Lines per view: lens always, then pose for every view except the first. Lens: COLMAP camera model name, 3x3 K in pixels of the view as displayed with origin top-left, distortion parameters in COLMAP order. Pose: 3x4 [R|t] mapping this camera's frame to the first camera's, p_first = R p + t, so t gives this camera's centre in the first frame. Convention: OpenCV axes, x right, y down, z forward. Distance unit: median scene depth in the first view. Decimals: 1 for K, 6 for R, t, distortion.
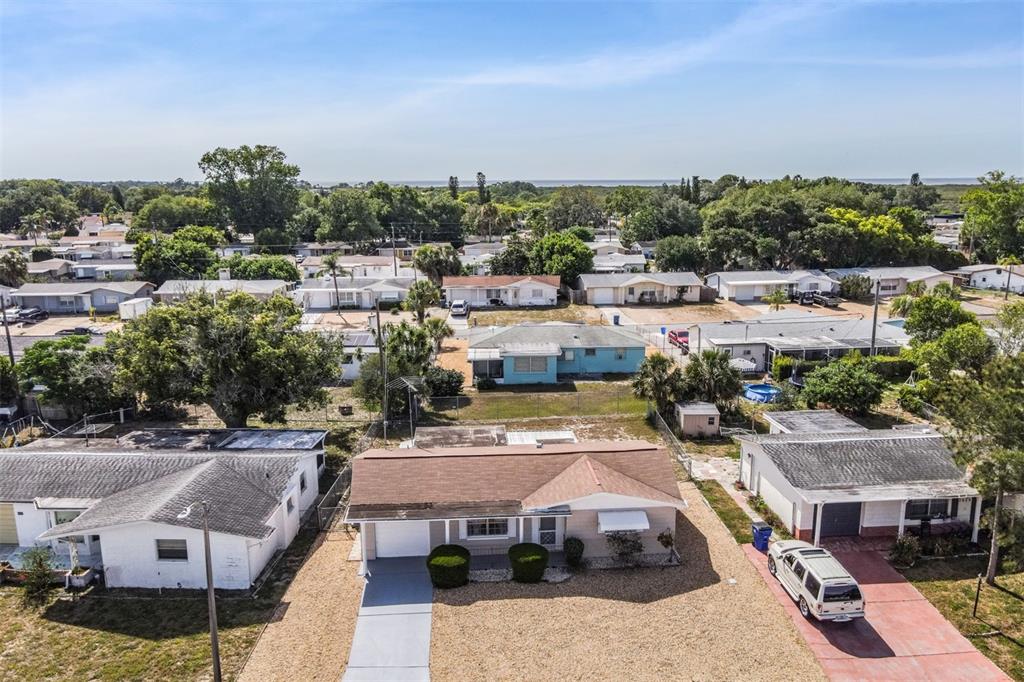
lens RADIAL K [[769.6, 0, 512.0], [0, 769.6, 341.0], [0, 0, 1]] dist [-0.012025, 0.045542]
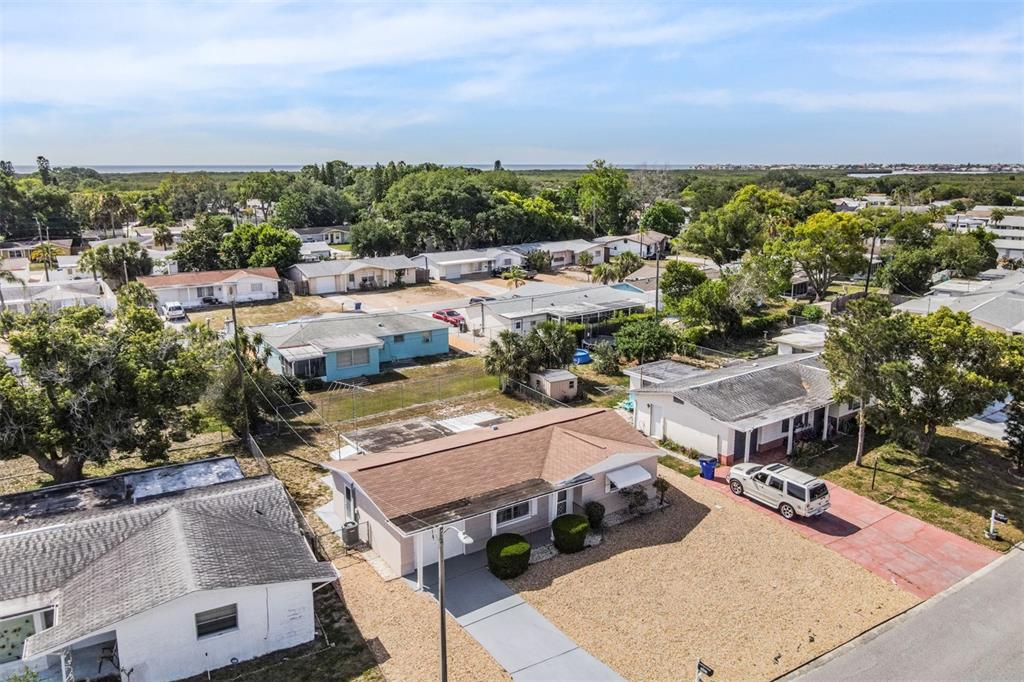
lens RADIAL K [[770.6, 0, 513.4], [0, 770.6, 327.5], [0, 0, 1]] dist [-0.002025, 0.005506]
pose [[0.858630, -0.103860, 0.501964, -0.283347], [0.103666, 0.994207, 0.028383, -0.013507], [-0.502004, 0.027666, 0.864422, 0.069531]]
